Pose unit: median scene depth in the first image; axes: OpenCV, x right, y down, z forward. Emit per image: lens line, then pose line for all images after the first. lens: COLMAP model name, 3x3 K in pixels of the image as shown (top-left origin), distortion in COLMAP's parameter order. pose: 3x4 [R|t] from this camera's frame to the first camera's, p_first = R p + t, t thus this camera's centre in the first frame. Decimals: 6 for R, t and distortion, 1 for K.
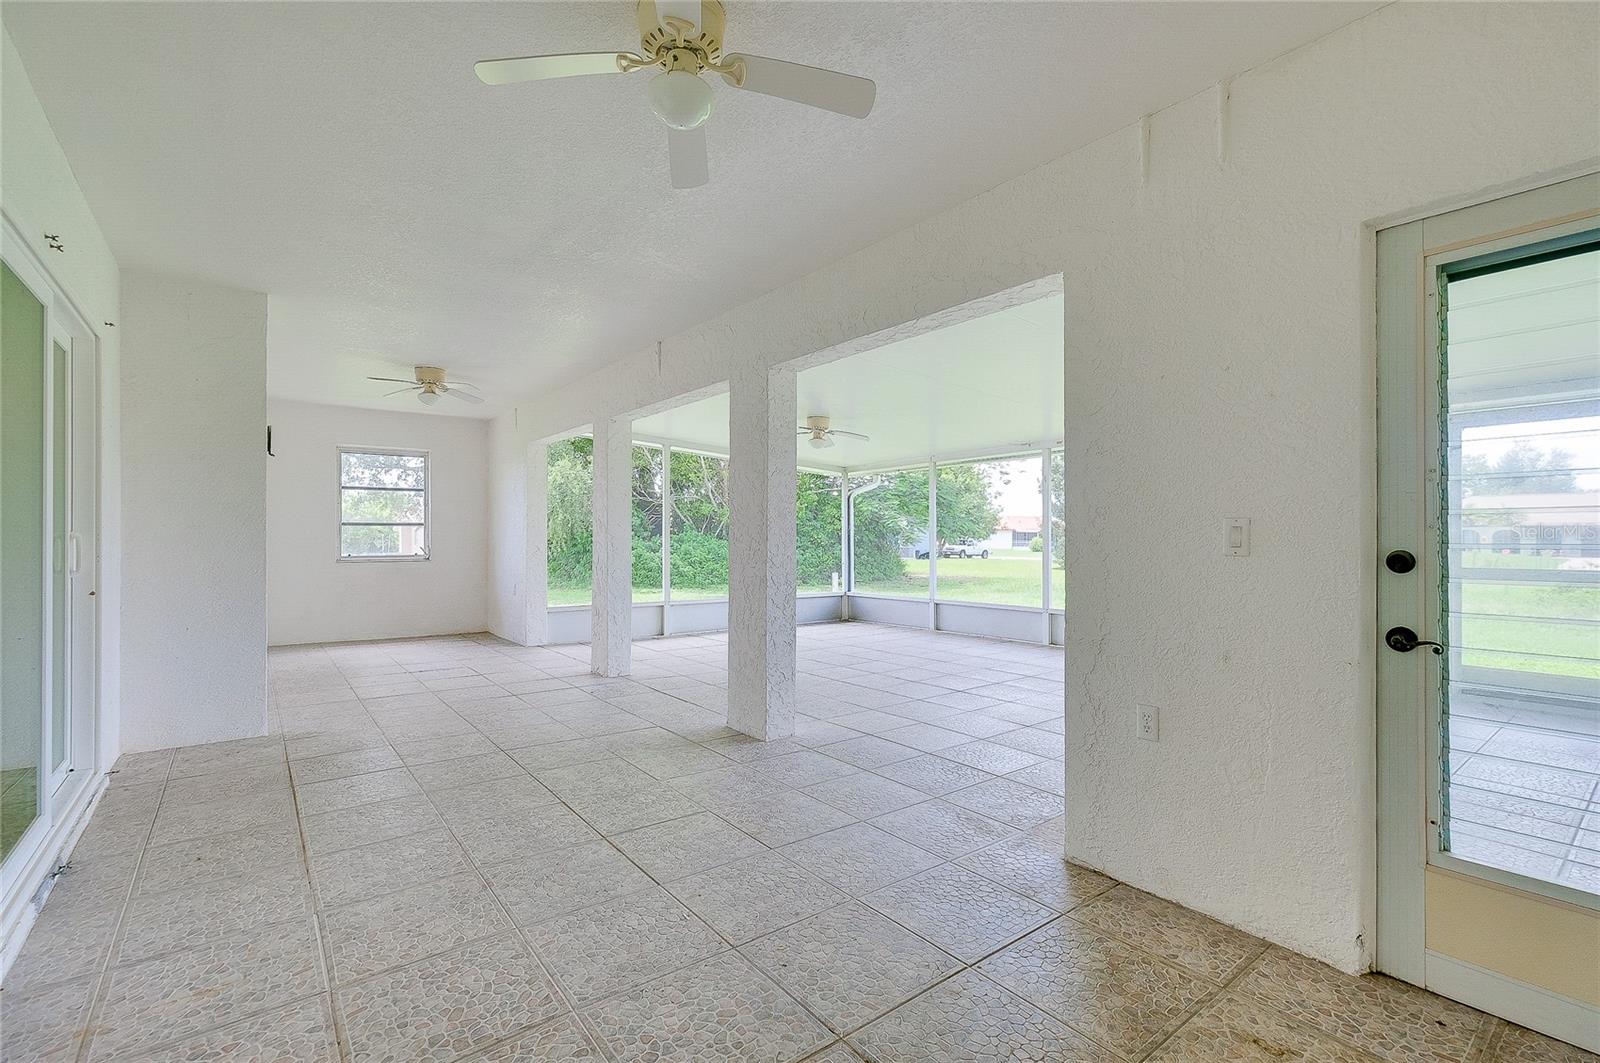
lens RADIAL K [[713.5, 0, 799.1], [0, 713.5, 539.6], [0, 0, 1]] dist [0.002510, 0.001274]
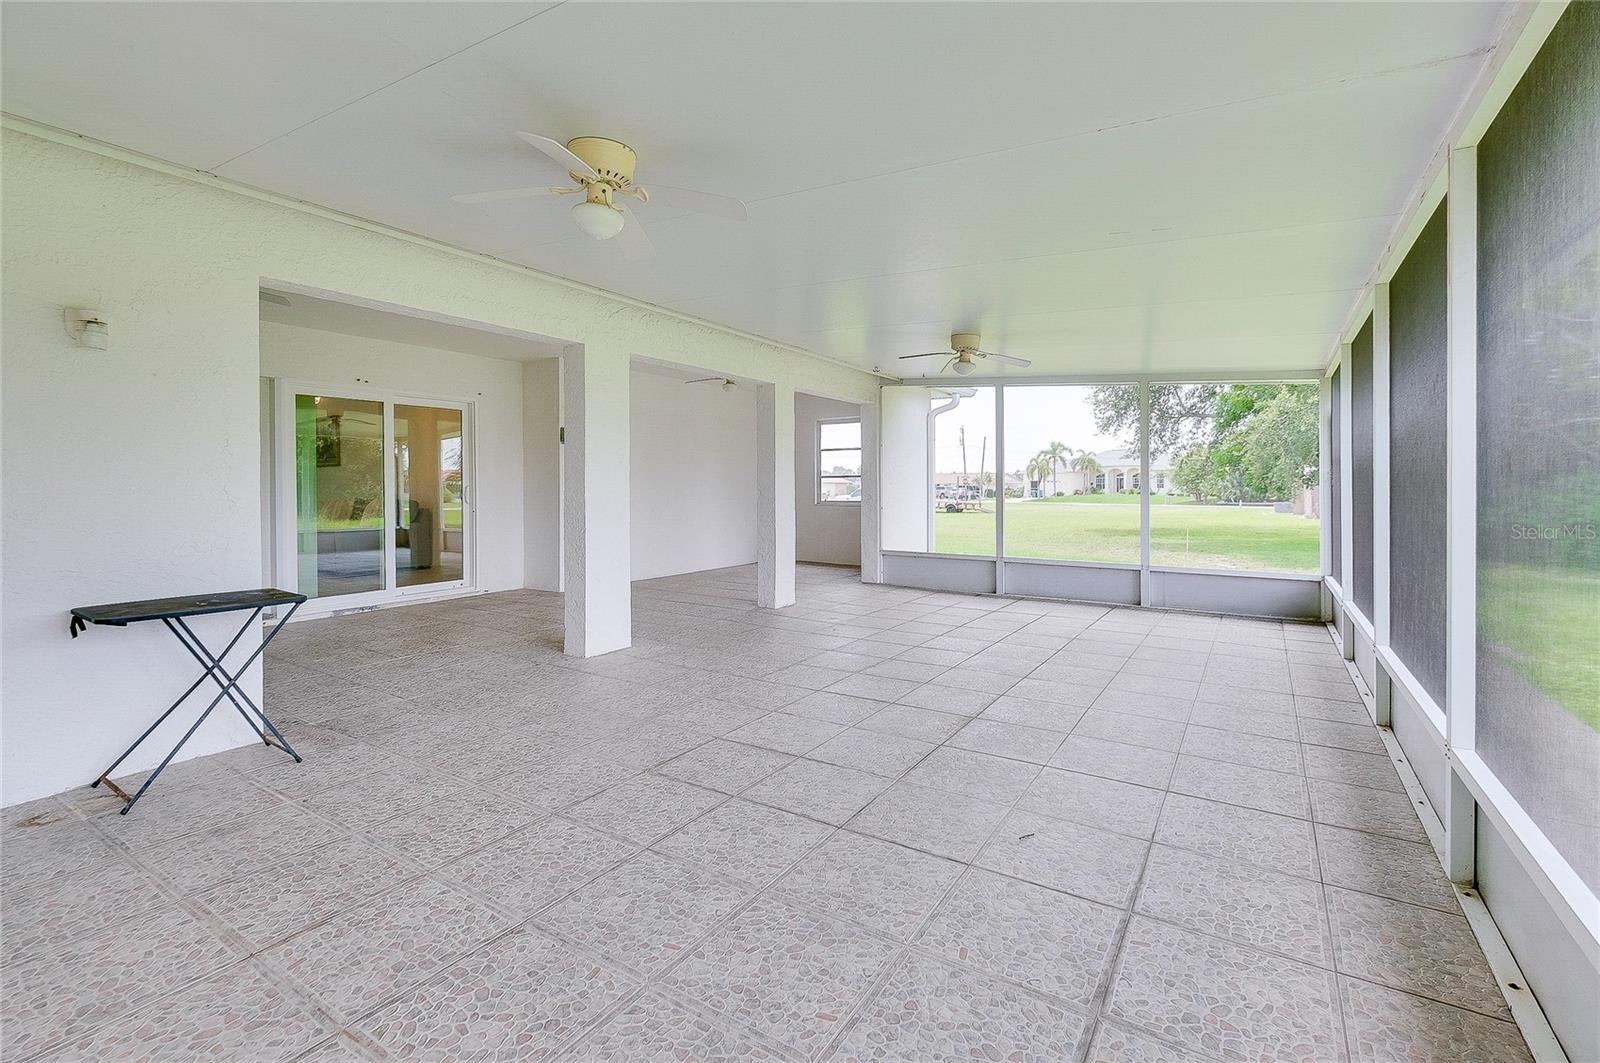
lens RADIAL K [[713.5, 0, 779.3], [0, 713.5, 489.7], [0, 0, 1]] dist [0.002510, 0.001274]
pose [[0.314433, 0.001634, -0.949278, 0.495183], [-0.000518, 0.999999, 0.001550, 0.000505], [0.949280, 0.000005, 0.314433, 0.389375]]
